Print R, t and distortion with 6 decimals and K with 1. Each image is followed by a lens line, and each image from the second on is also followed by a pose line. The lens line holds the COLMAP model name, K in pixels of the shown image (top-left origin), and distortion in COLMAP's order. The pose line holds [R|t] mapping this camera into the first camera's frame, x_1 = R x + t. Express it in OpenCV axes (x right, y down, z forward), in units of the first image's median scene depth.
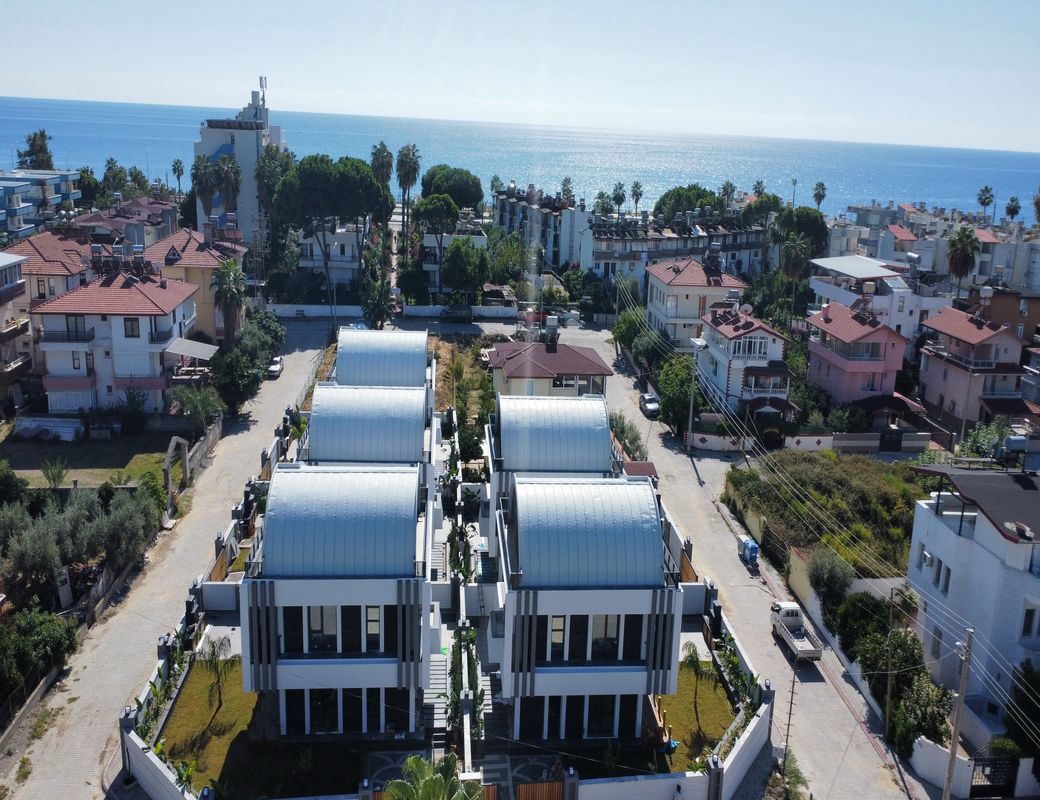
lens RADIAL K [[793.5, 0, 523.6], [0, 793.5, 245.0], [0, 0, 1]] dist [0.002756, 0.001889]
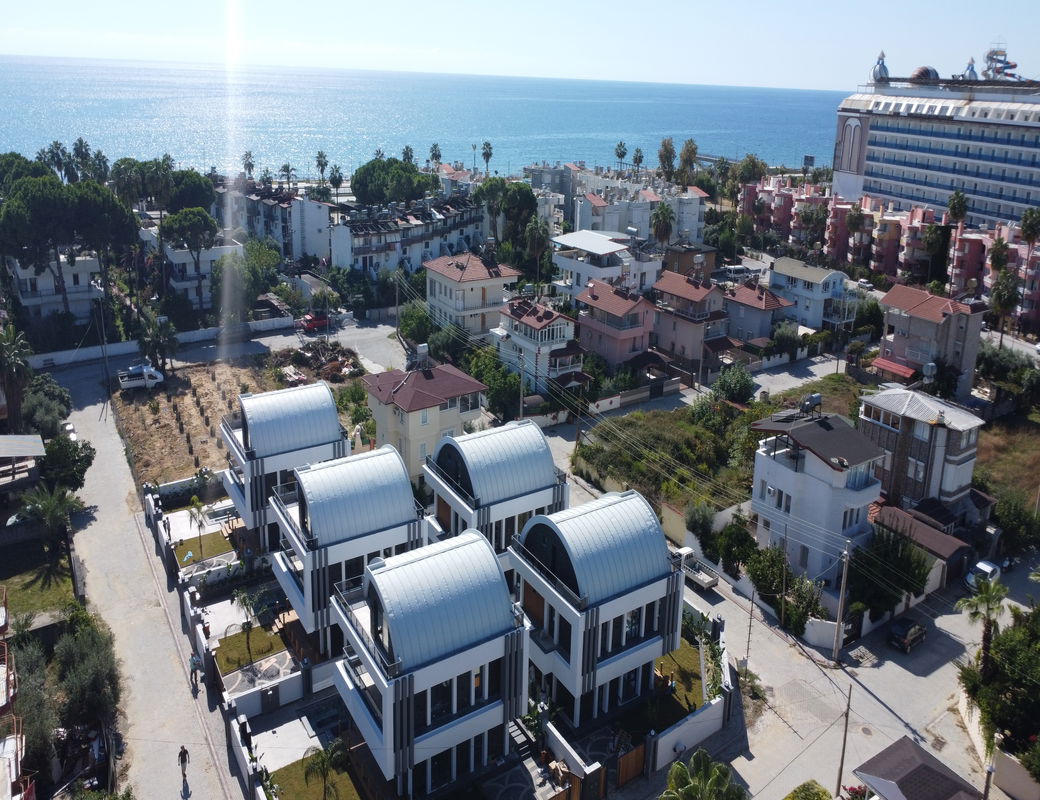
lens RADIAL K [[798.8, 0, 523.3], [0, 798.8, 219.6], [0, 0, 1]] dist [0.007252, -0.002697]
pose [[0.885890, -0.096442, 0.453760, -0.256757], [0.074930, 0.995055, 0.065200, -0.112208], [-0.457804, -0.023760, 0.888736, -0.022078]]
